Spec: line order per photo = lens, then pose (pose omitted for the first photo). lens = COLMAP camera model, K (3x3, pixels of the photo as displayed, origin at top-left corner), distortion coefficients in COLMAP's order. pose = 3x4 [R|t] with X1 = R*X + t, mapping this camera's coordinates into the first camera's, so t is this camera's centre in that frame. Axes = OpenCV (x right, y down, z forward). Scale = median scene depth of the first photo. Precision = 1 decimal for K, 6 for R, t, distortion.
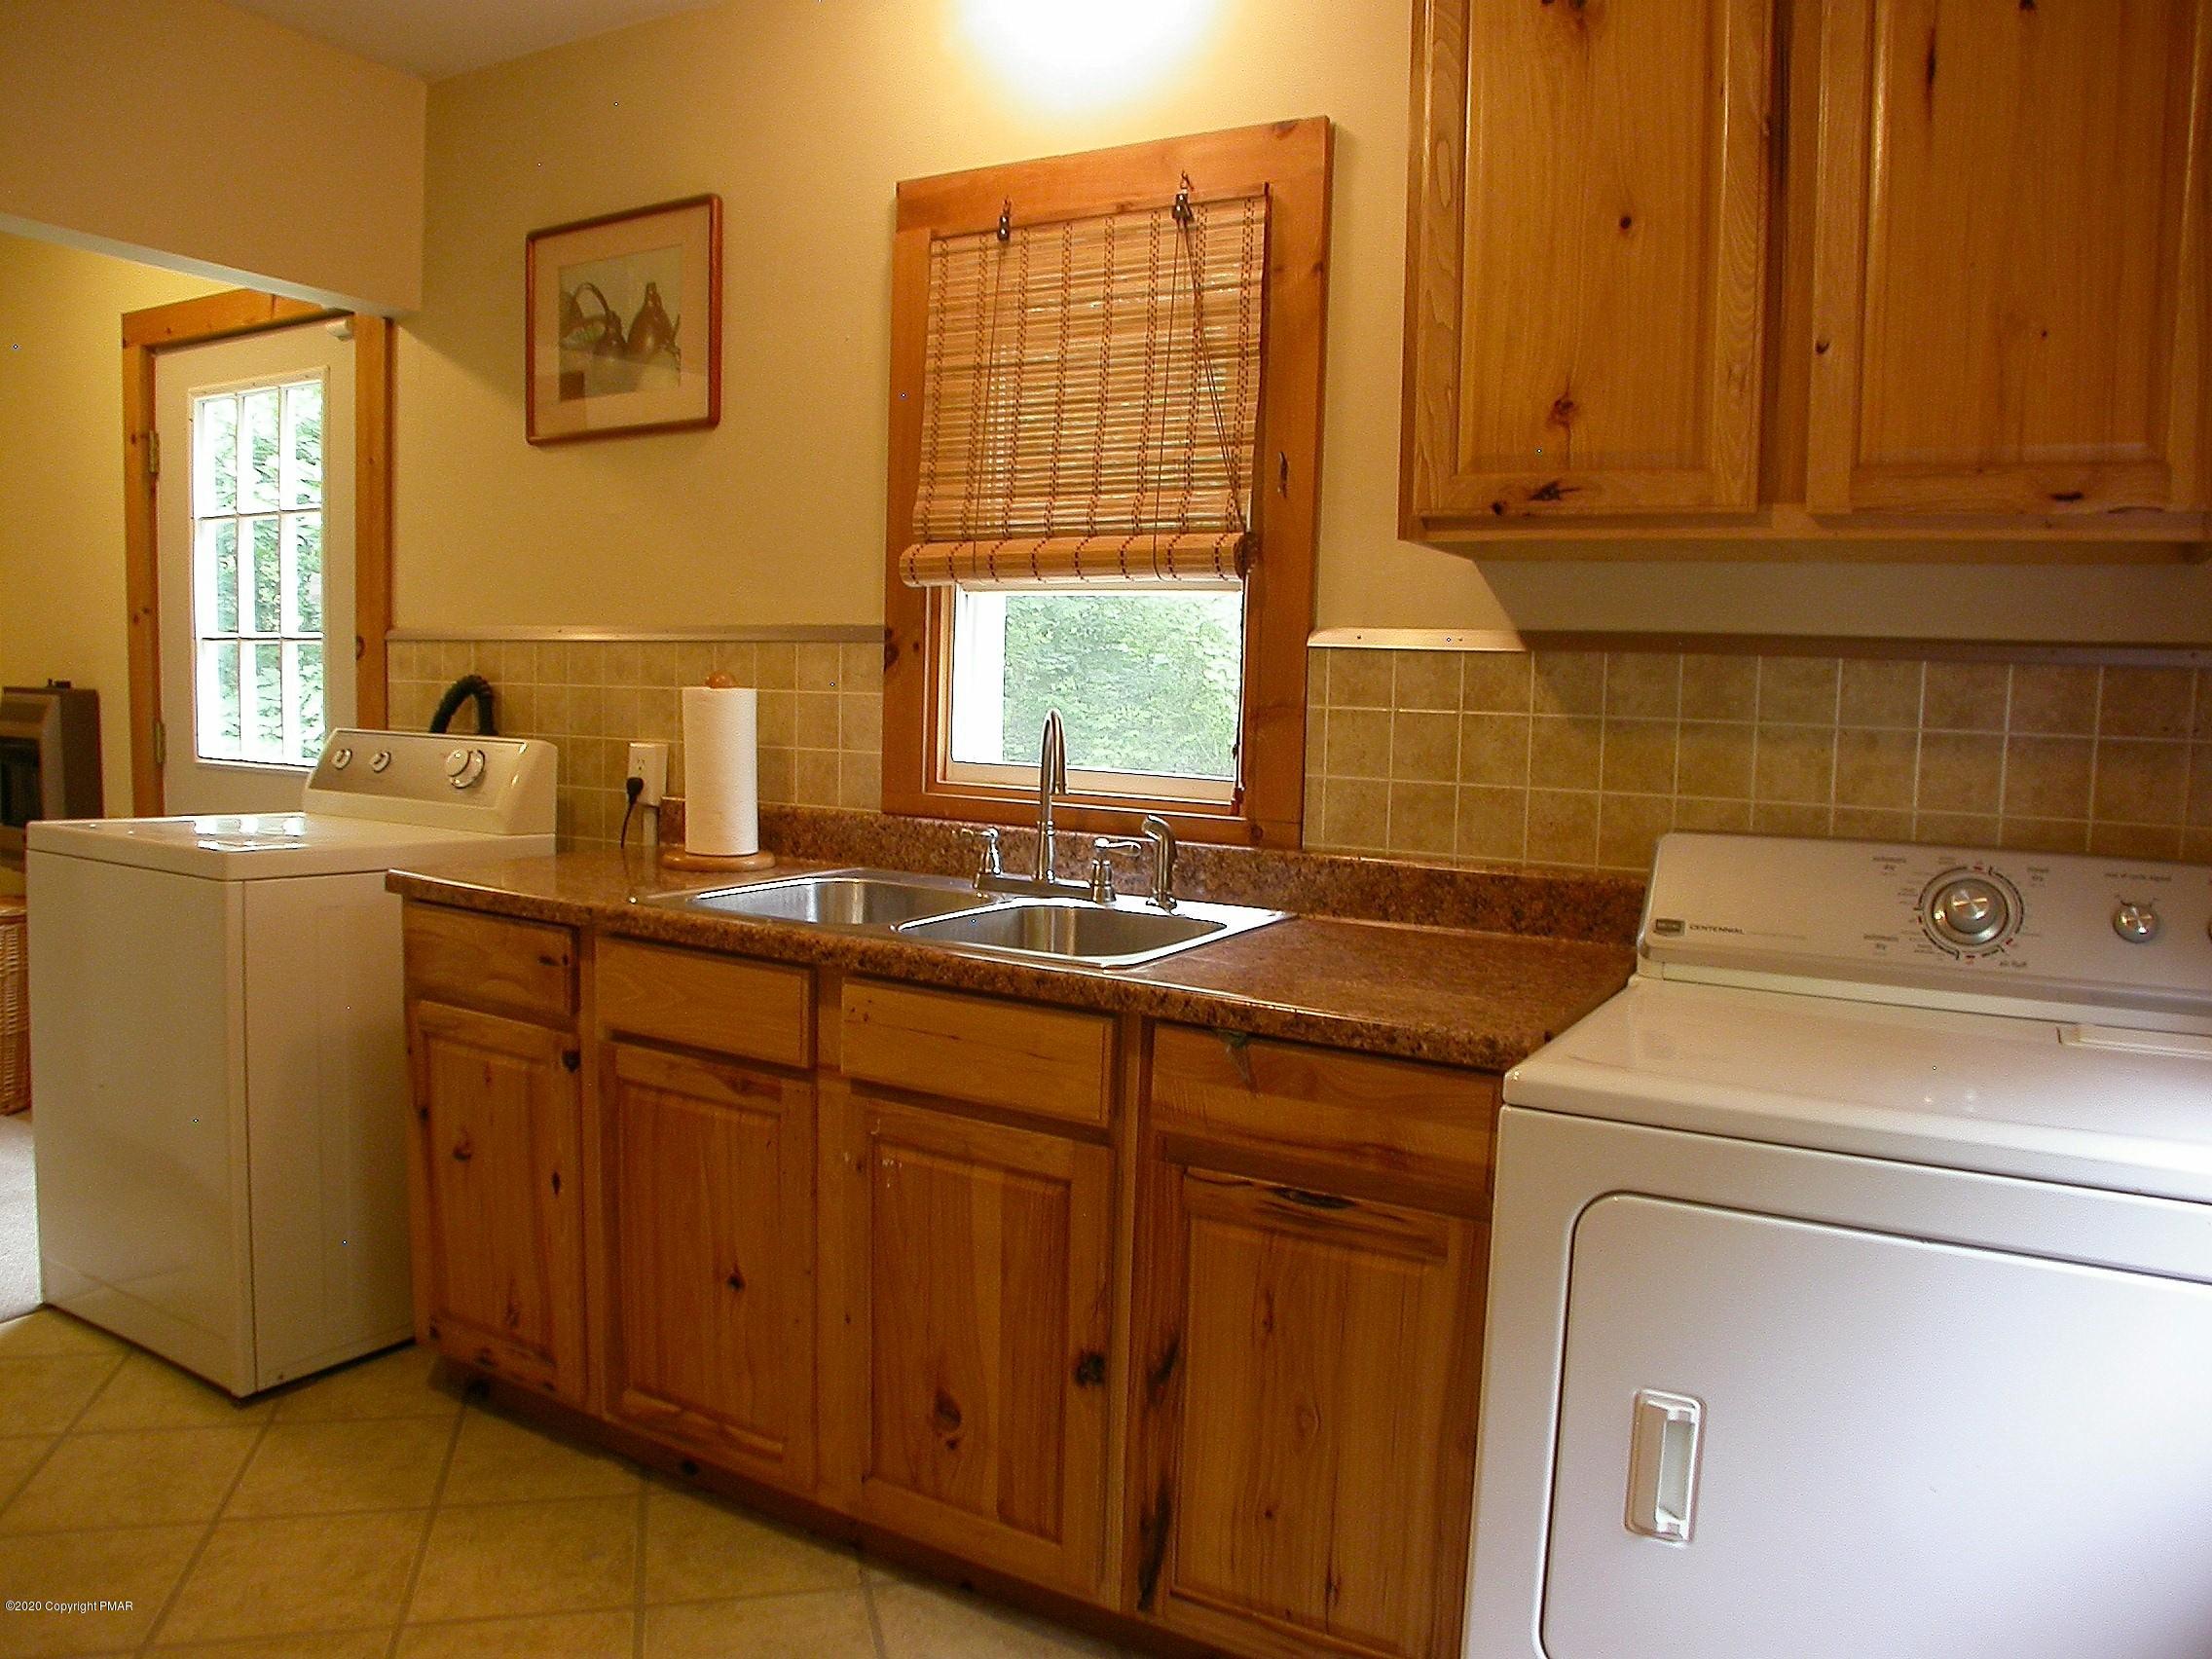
lens RADIAL K [[1572.2, 0, 1113.9], [0, 1572.2, 861.8], [0, 0, 1]] dist [-0.157211, 0.079014]
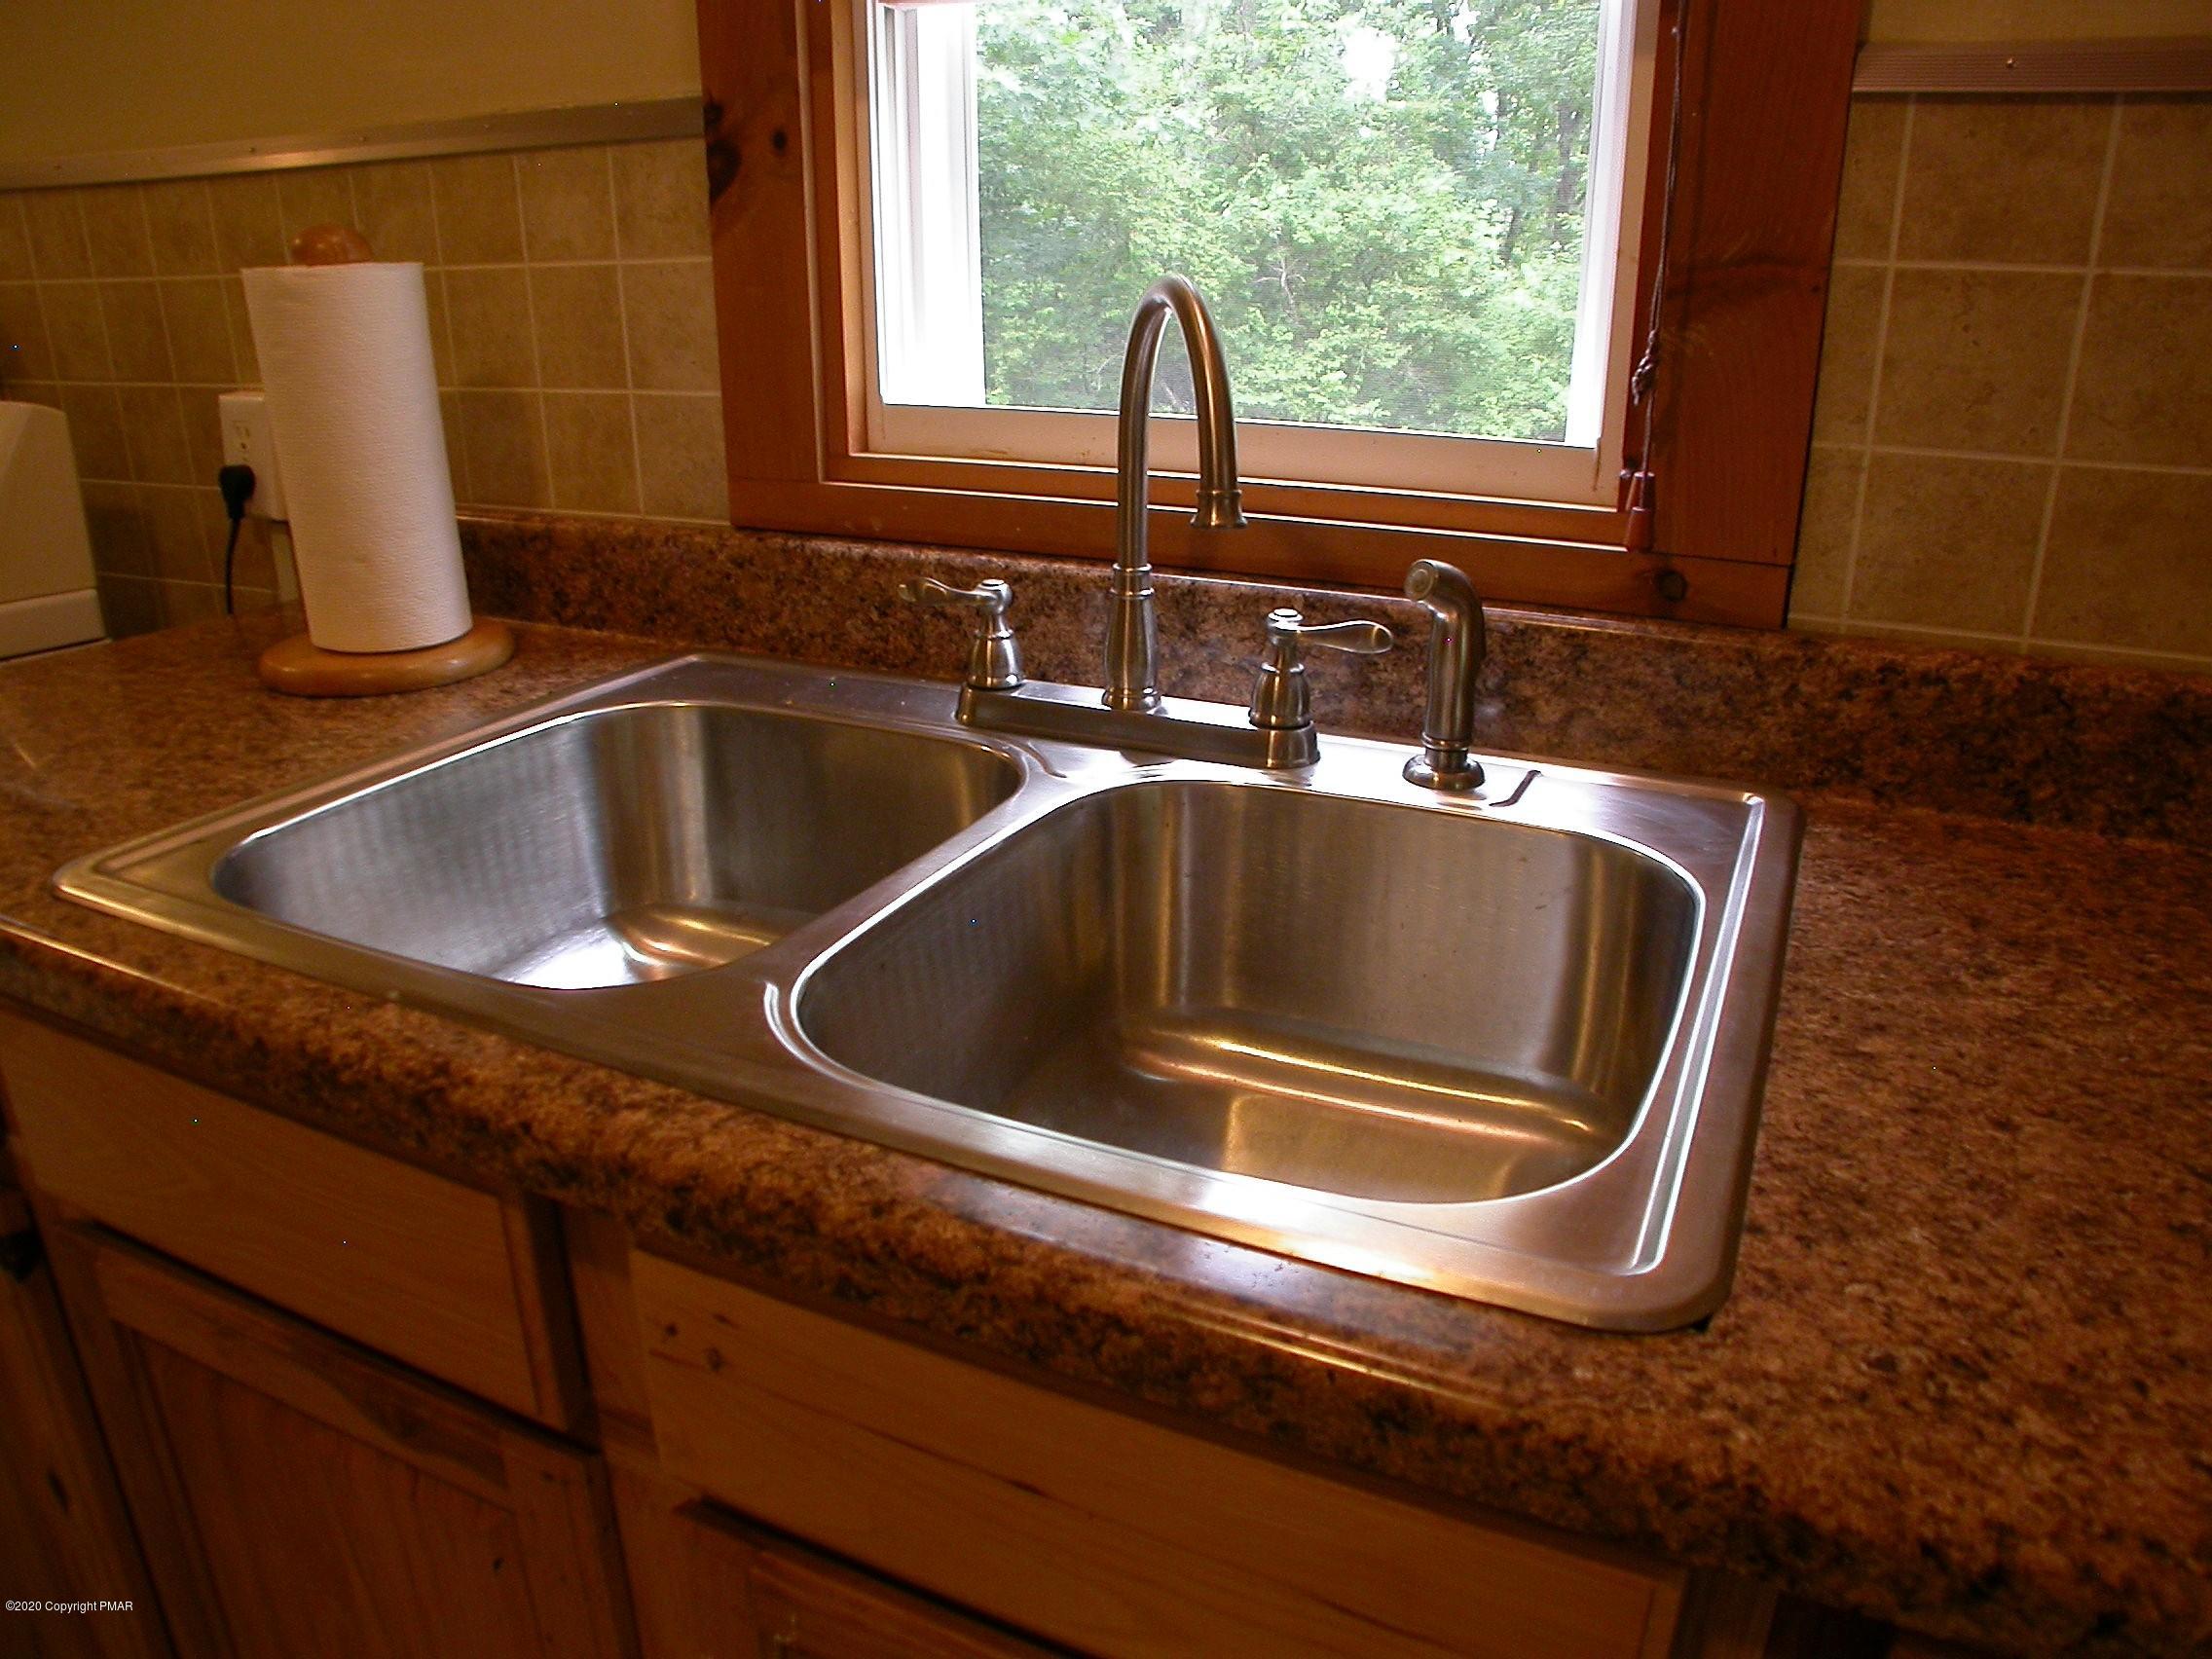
lens RADIAL K [[1572.2, 0, 1113.9], [0, 1572.2, 861.8], [0, 0, 1]] dist [-0.157211, 0.079014]
pose [[0.997097, -0.053239, 0.054428, -0.069939], [0.037227, 0.964500, 0.261447, -0.053626], [-0.066415, -0.258662, 0.963682, 0.557079]]
